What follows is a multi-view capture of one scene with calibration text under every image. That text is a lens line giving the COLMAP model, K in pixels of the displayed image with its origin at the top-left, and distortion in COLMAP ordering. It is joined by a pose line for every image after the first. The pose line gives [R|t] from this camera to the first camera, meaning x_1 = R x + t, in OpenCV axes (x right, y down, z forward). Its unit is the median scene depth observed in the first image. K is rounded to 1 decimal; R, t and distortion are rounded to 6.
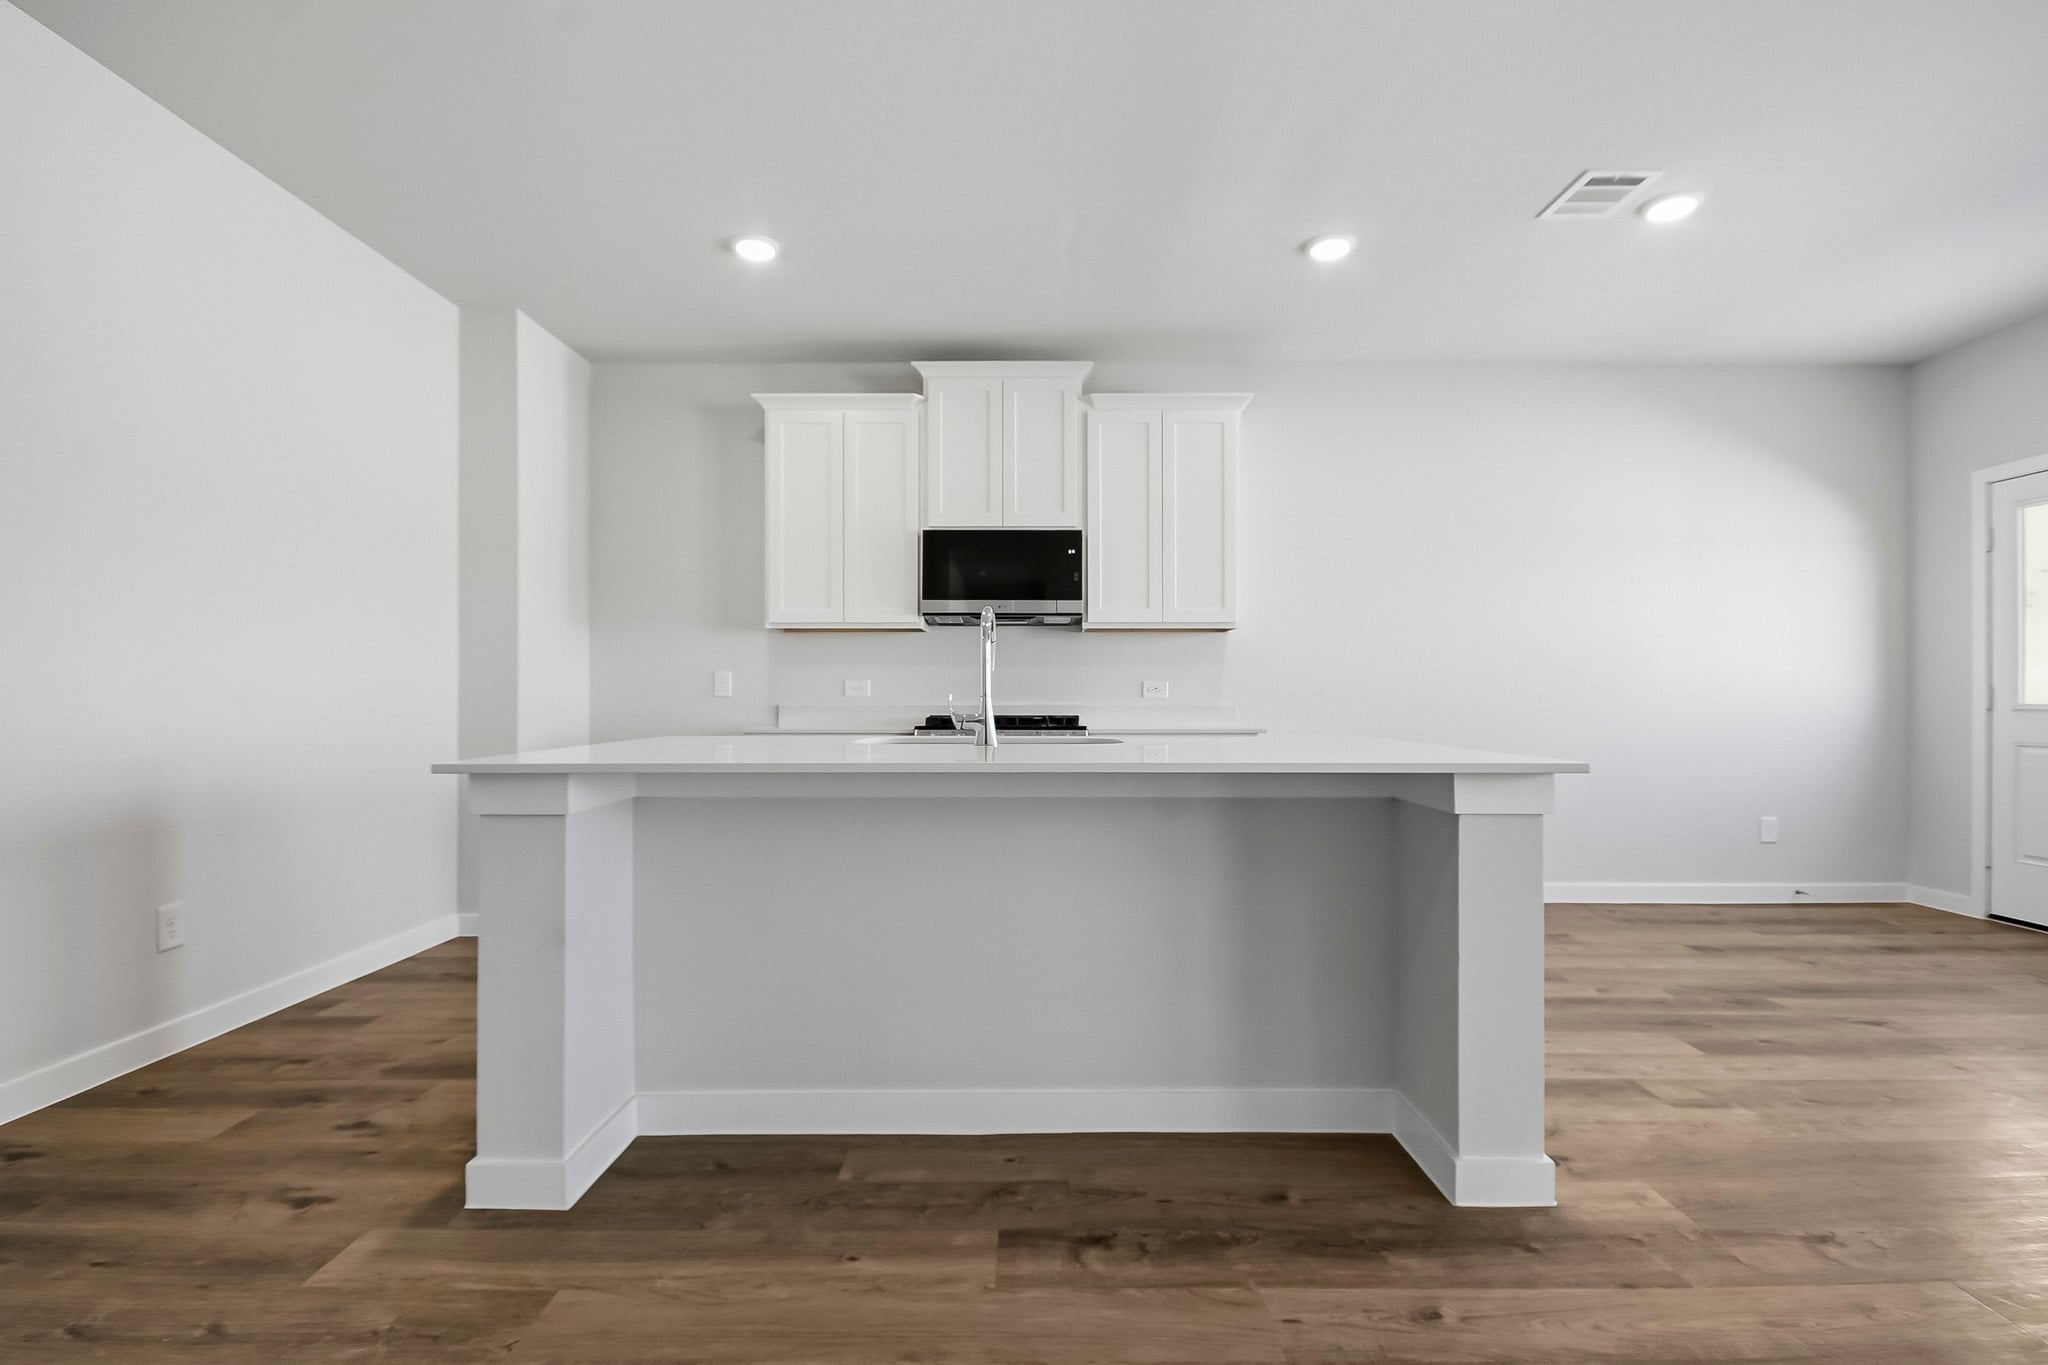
lens RADIAL K [[934.7, 0, 1029.7], [0, 934.7, 695.5], [0, 0, 1]] dist [0.008441, -0.010664]
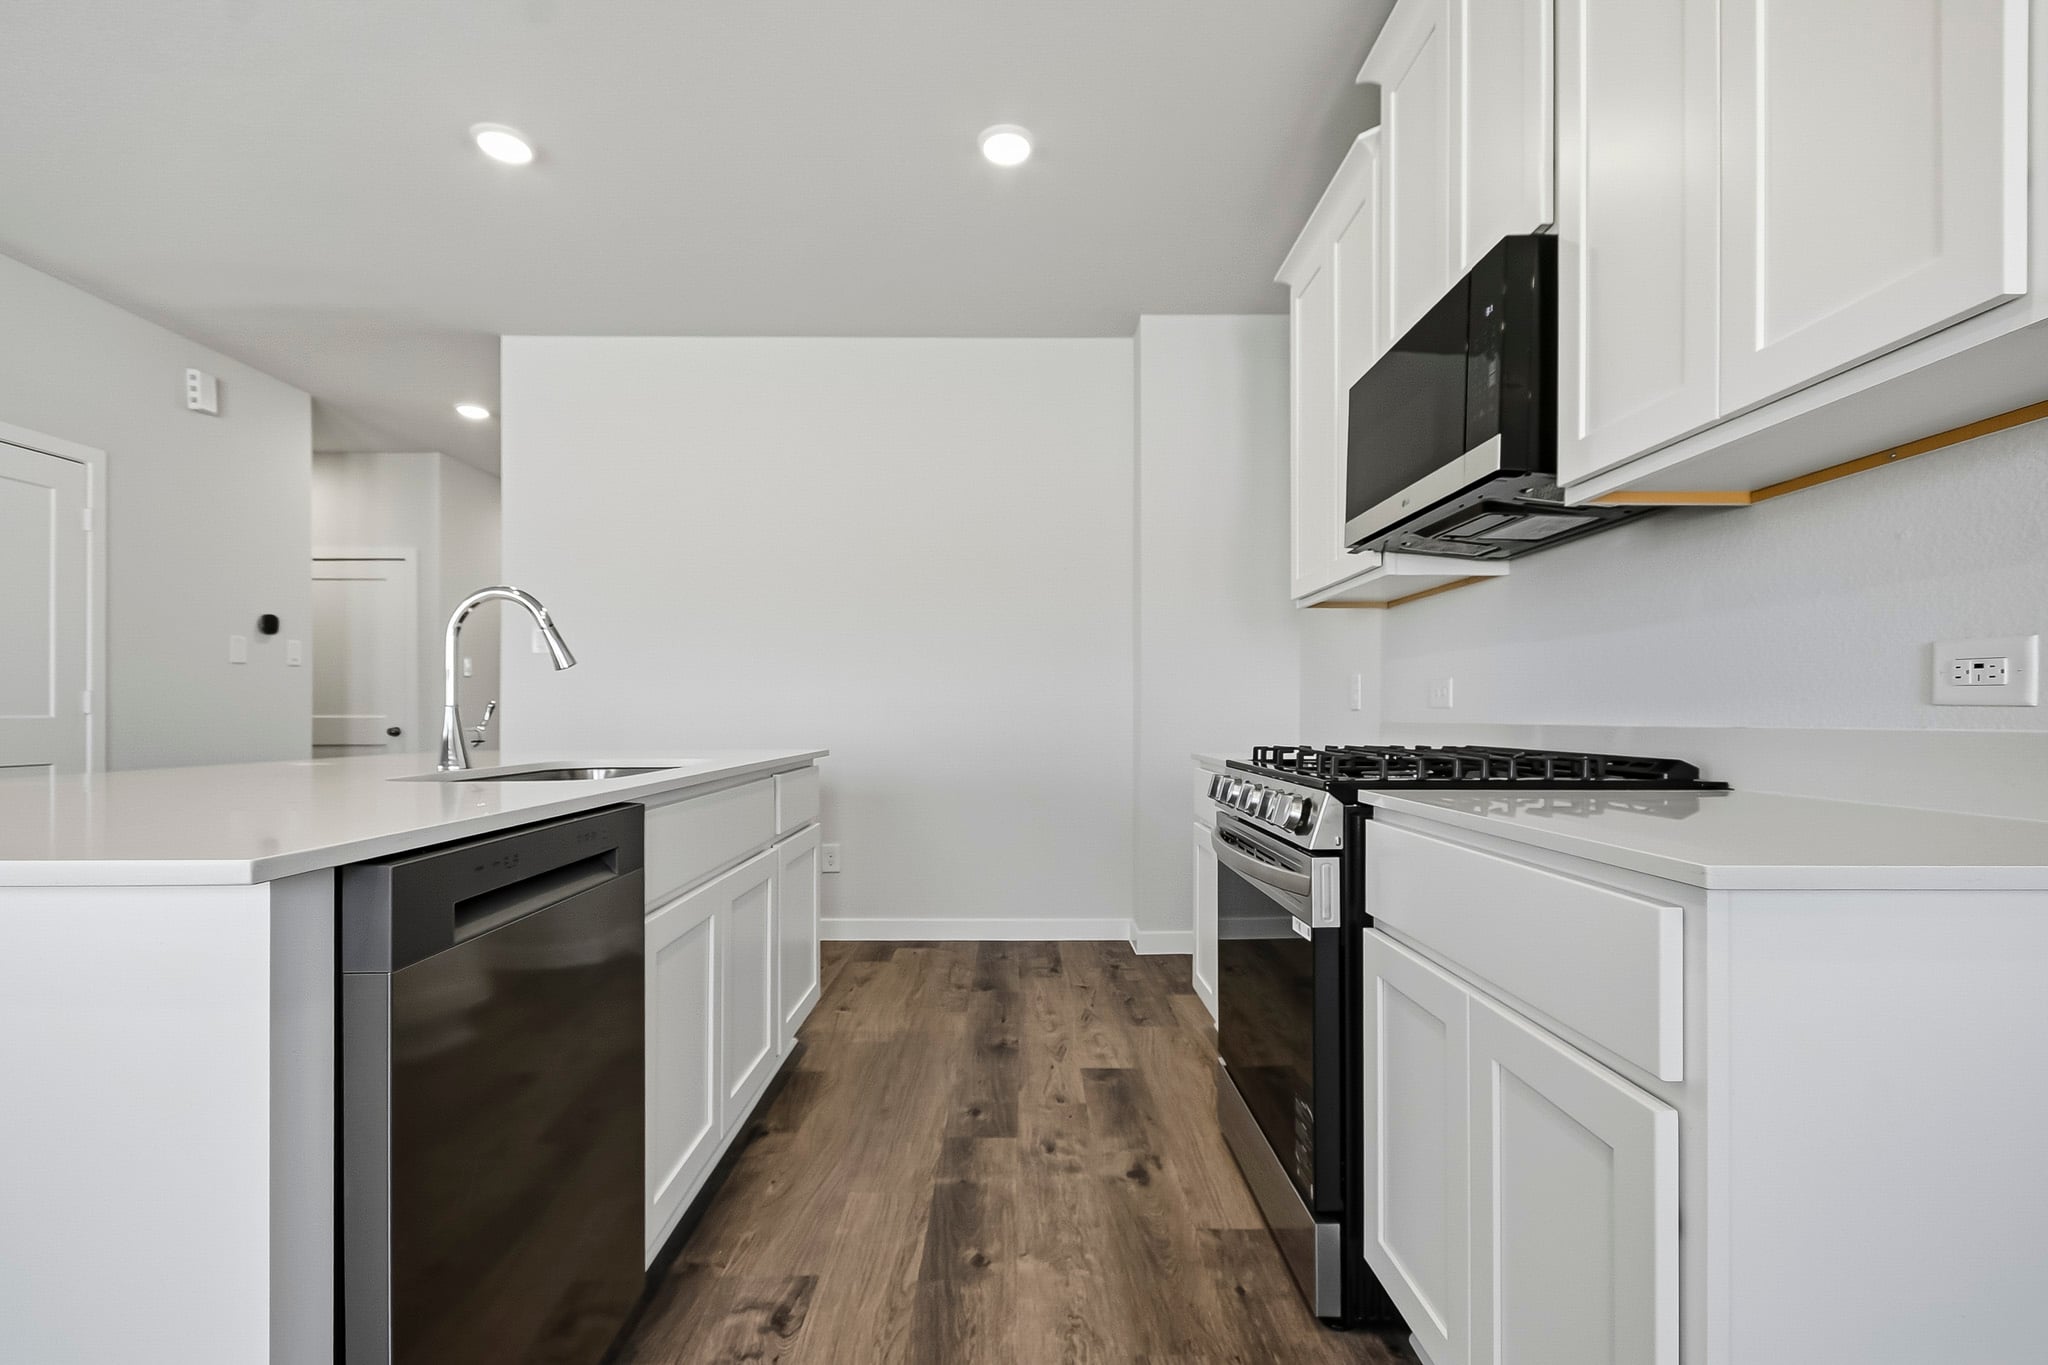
lens RADIAL K [[953.6, 0, 1028.6], [0, 953.6, 700.7], [0, 0, 1]] dist [0.002755, 0.000078]
pose [[0.009237, -0.011500, -0.999891, 0.419651], [0.002720, 0.999930, -0.011476, 0.003973], [0.999954, -0.002613, 0.009267, 0.821779]]
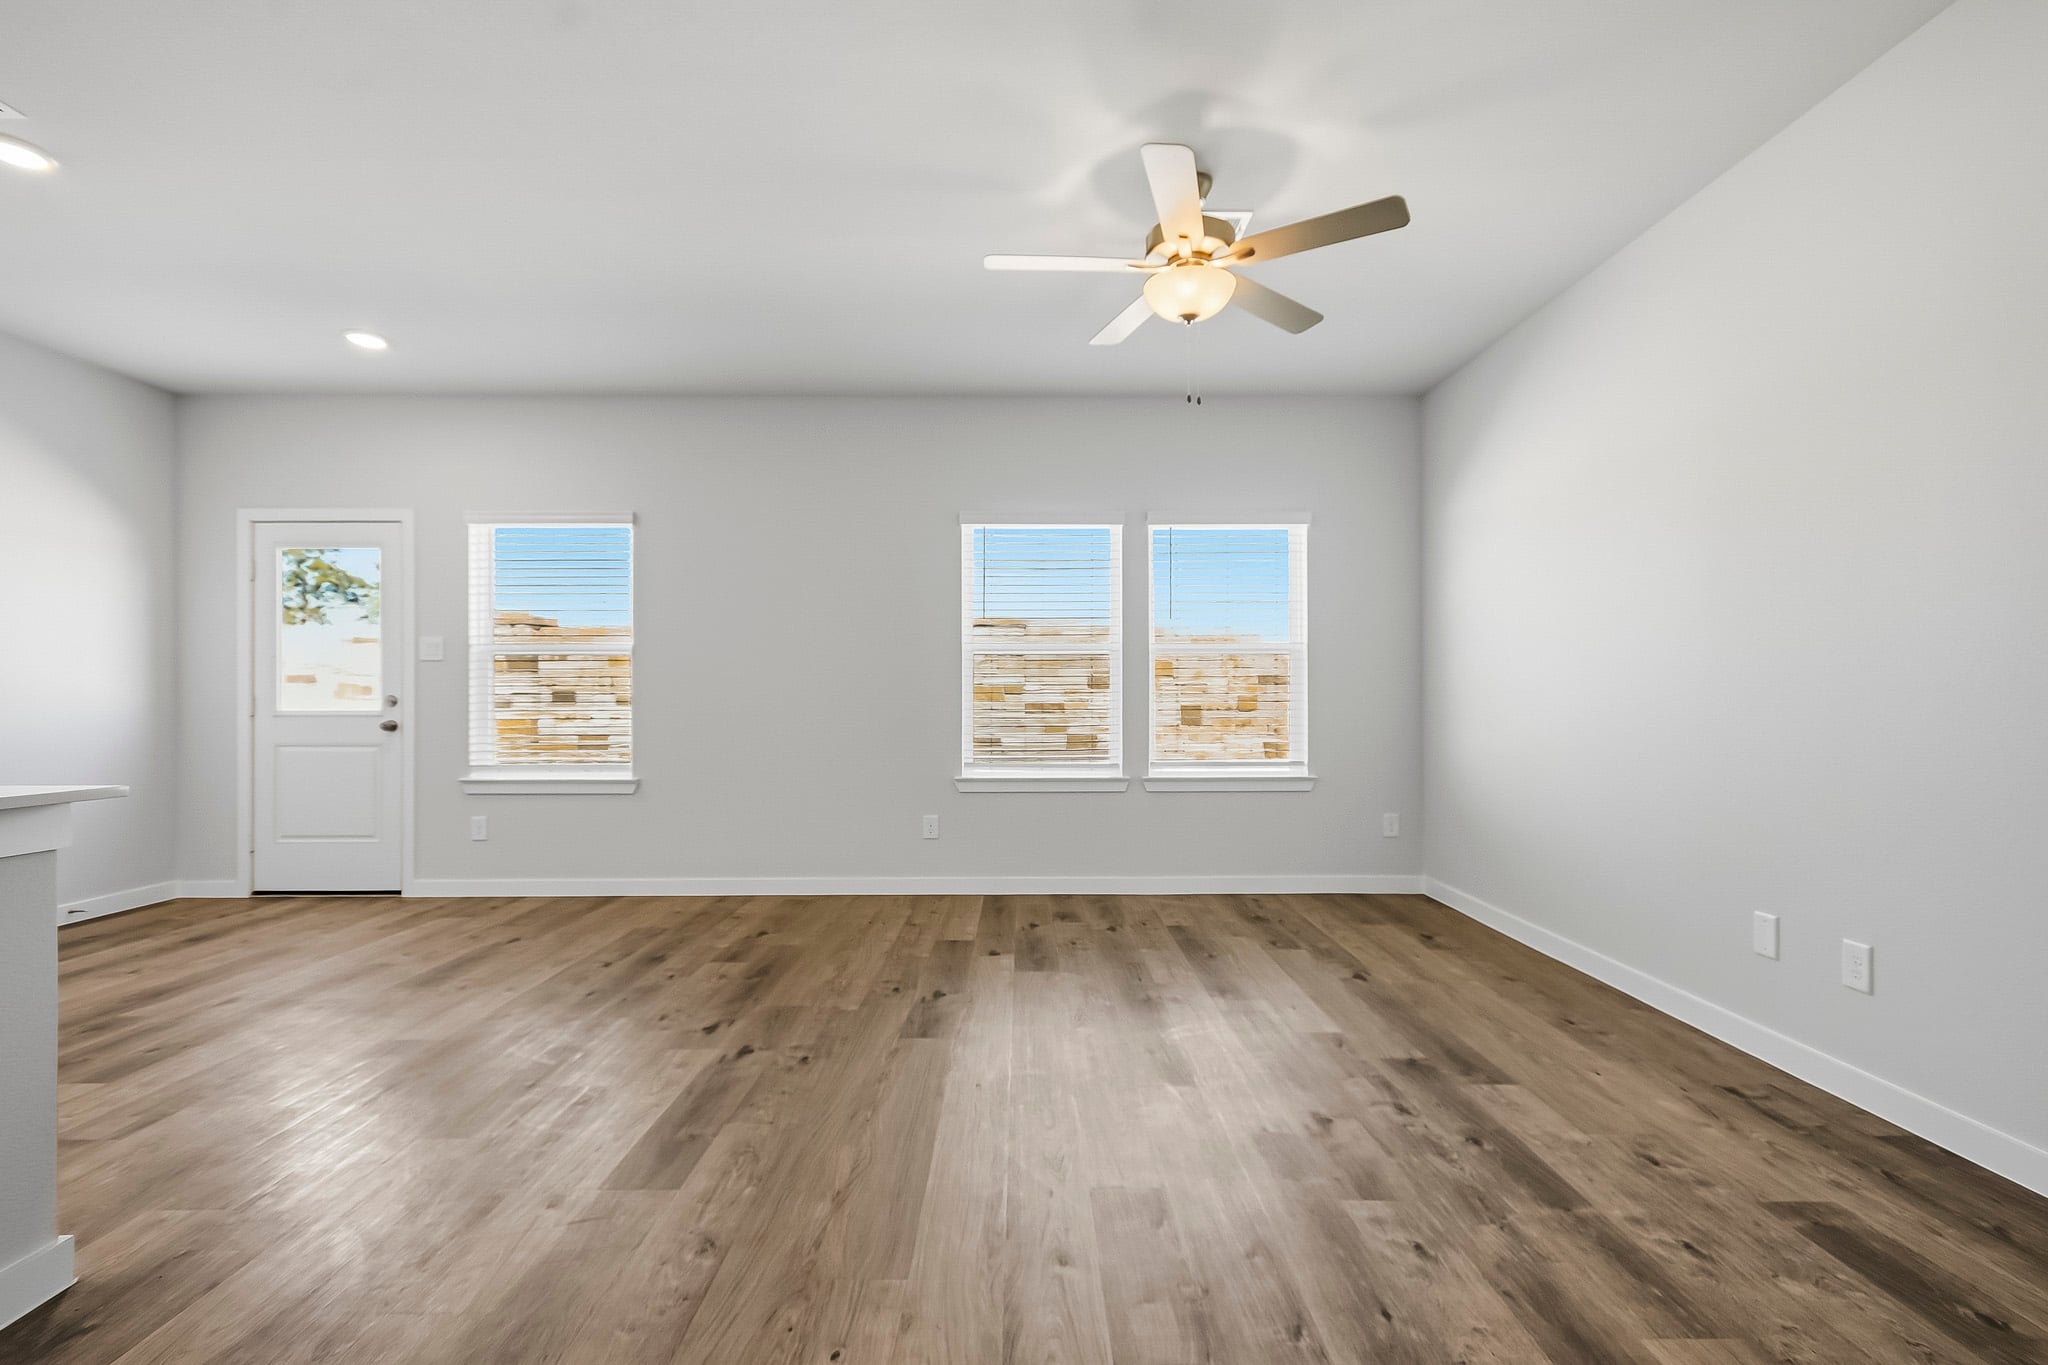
lens RADIAL K [[929.8, 0, 1034.0], [0, 929.8, 700.6], [0, 0, 1]] dist [-0.000071, -0.000537]
pose [[-0.016230, -0.001323, 0.999867, -0.149010], [-0.000667, 0.999999, 0.001313, -0.006513], [-0.999868, -0.000646, -0.016231, 0.041117]]
